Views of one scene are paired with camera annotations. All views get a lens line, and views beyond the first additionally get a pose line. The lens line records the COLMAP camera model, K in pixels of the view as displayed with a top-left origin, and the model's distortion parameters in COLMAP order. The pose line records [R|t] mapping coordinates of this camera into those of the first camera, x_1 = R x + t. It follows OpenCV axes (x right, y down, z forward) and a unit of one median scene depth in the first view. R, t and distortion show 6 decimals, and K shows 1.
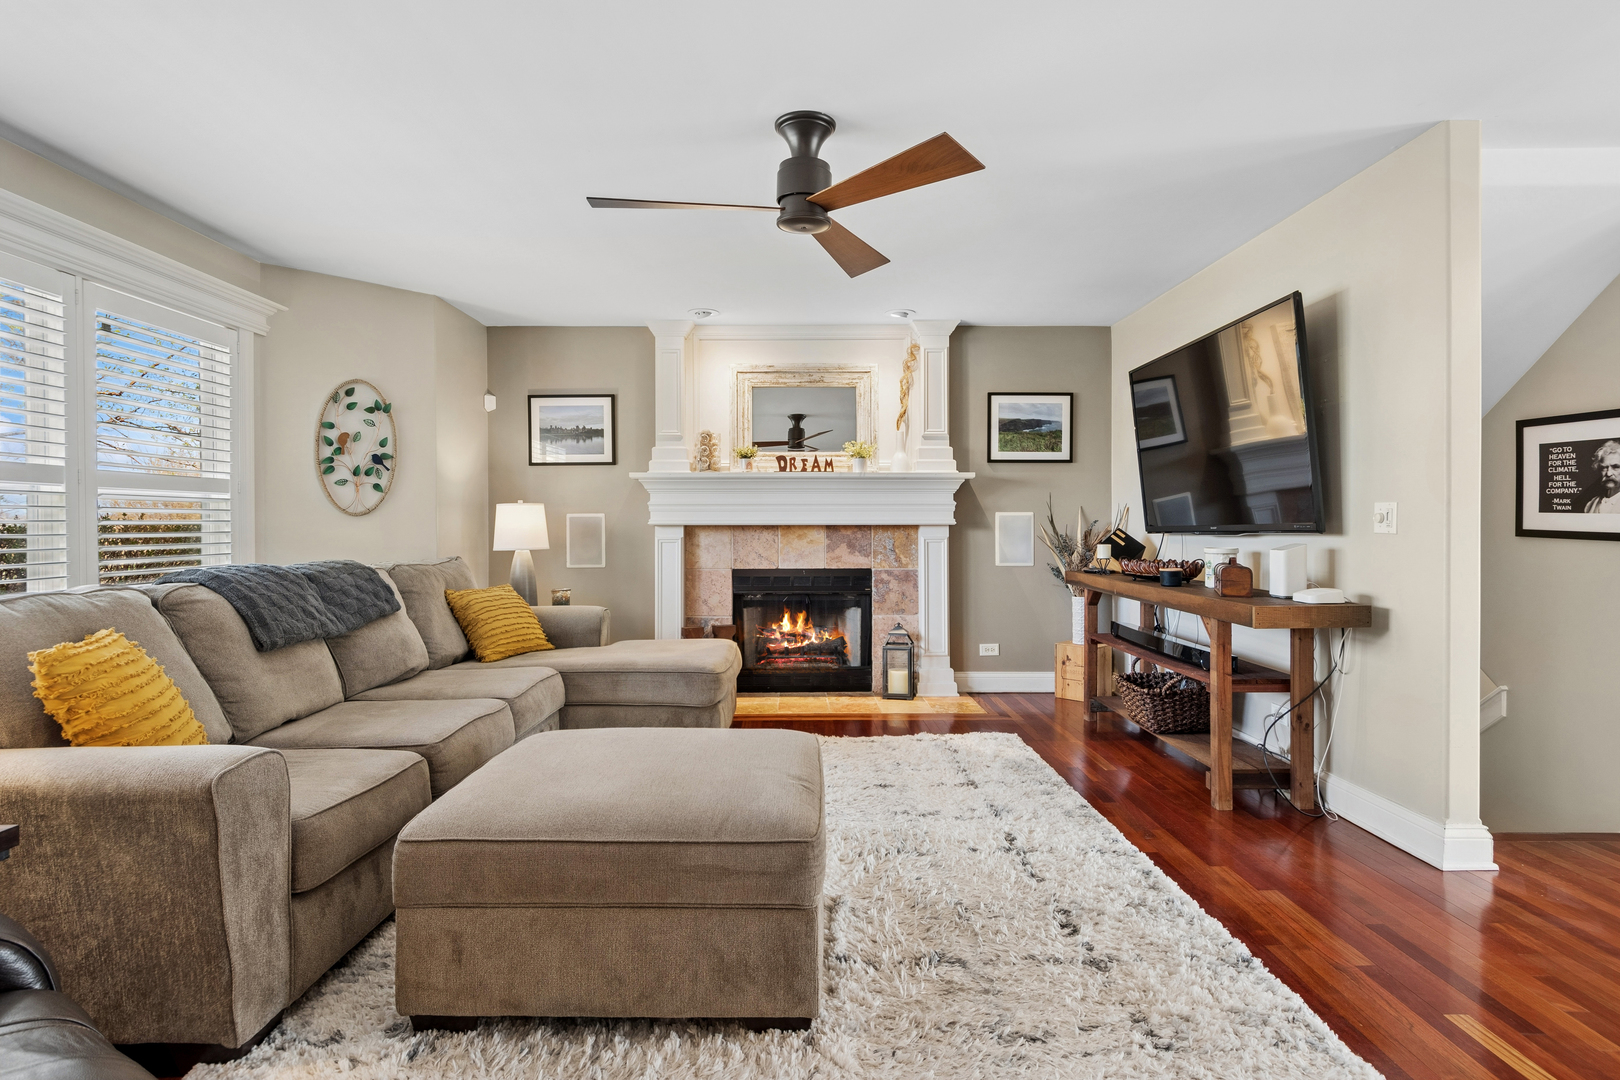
lens RADIAL K [[860.4, 0, 809.7], [0, 860.4, 527.1], [0, 0, 1]] dist [0.006388, -0.004919]
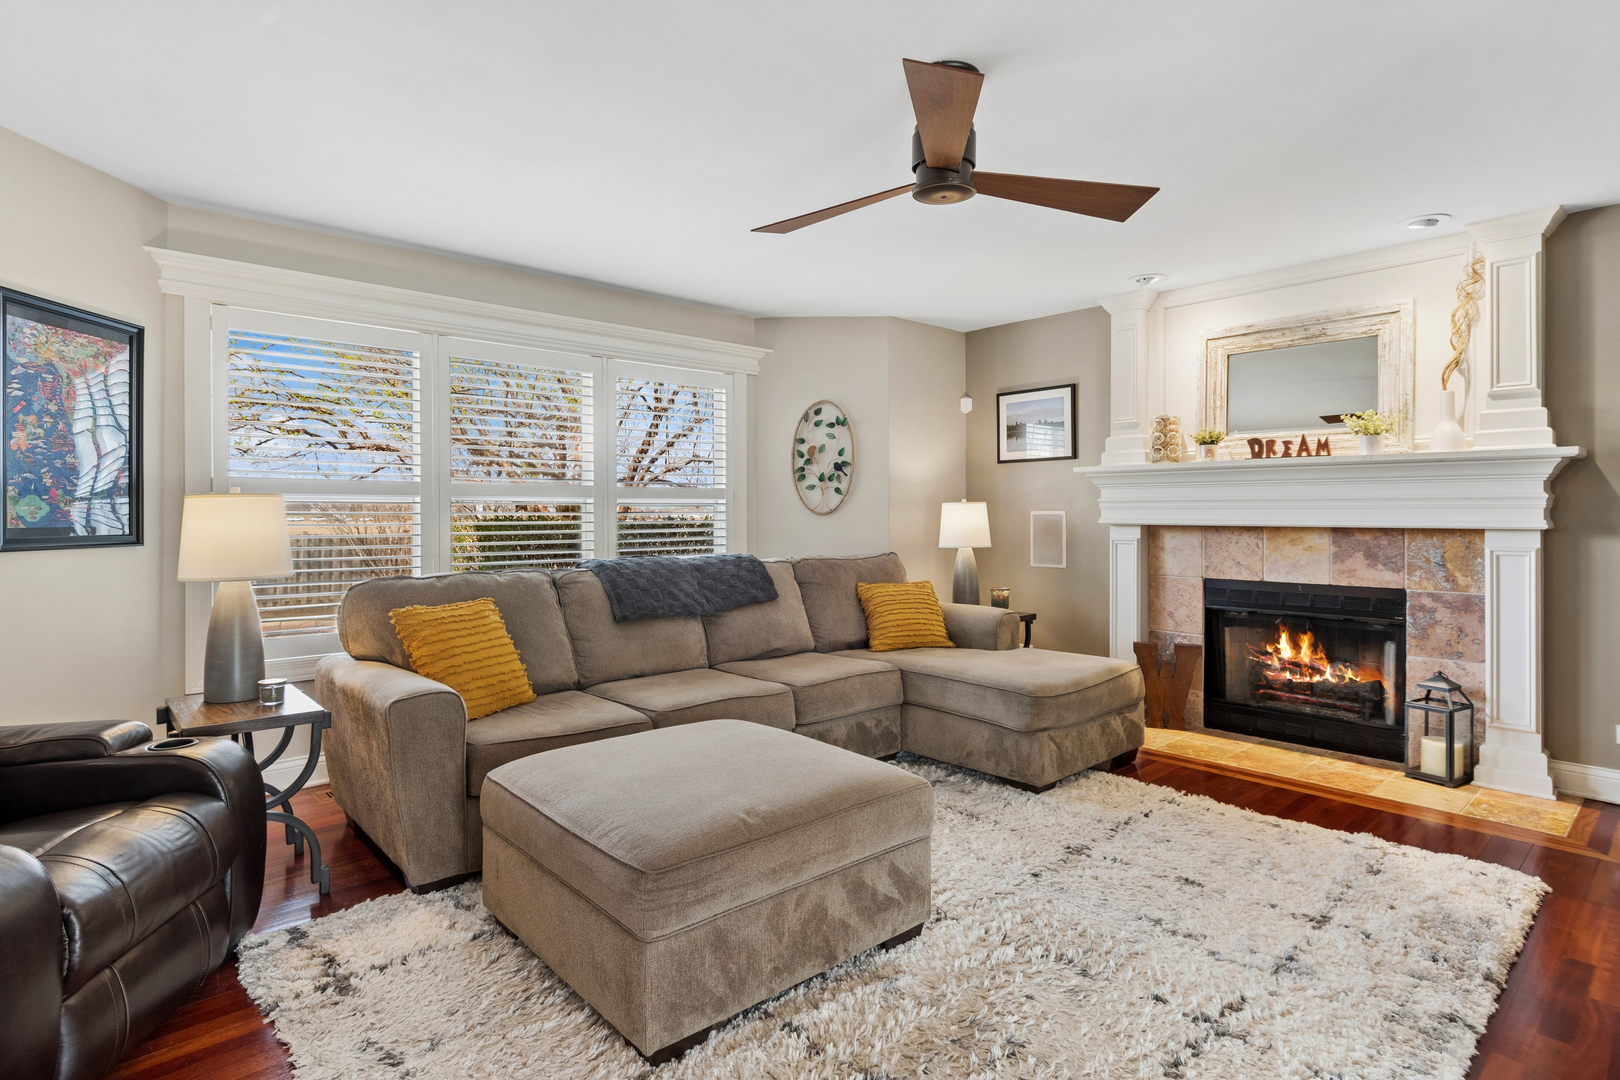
lens RADIAL K [[860.4, 0, 816.3], [0, 860.4, 515.7], [0, 0, 1]] dist [0.006388, -0.004919]
pose [[0.653999, 0.006069, -0.756471, 0.301247], [-0.001550, 0.999976, 0.006683, -0.016659], [0.756494, -0.003198, 0.653993, 0.176966]]
